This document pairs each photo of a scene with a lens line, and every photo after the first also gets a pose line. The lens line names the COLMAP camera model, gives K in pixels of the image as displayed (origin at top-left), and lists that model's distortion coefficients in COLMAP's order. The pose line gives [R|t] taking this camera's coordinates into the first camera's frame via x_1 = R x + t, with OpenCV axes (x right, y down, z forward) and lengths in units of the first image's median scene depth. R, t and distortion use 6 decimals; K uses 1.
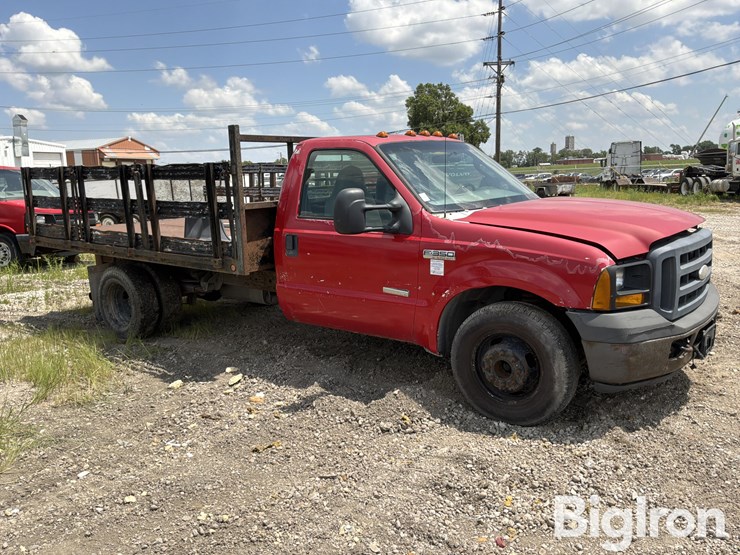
lens RADIAL K [[619.1, 0, 368.3], [0, 619.1, 277.7], [0, 0, 1]] dist [0.130981, -0.264192]
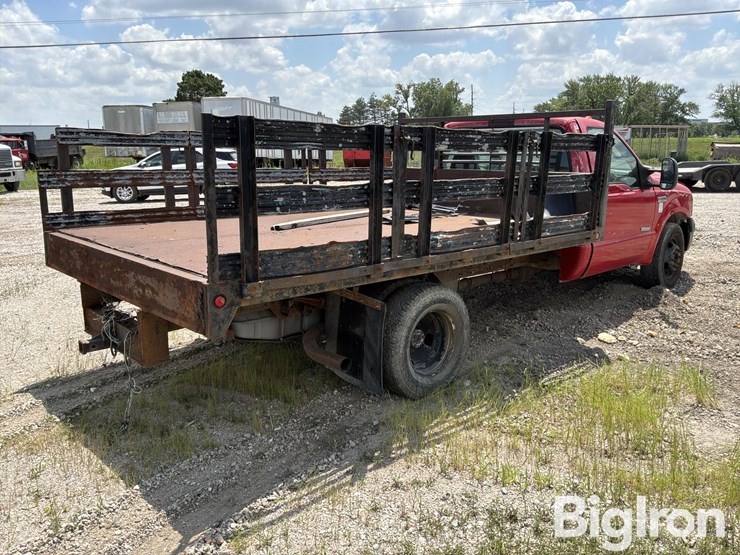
lens RADIAL K [[619.1, 0, 368.3], [0, 619.1, 277.7], [0, 0, 1]] dist [0.130981, -0.264192]
pose [[0.149779, -0.173096, 0.973450, -1.563003], [0.168292, 0.974652, 0.147416, -0.199183], [-0.974292, 0.141744, 0.175113, 1.429289]]
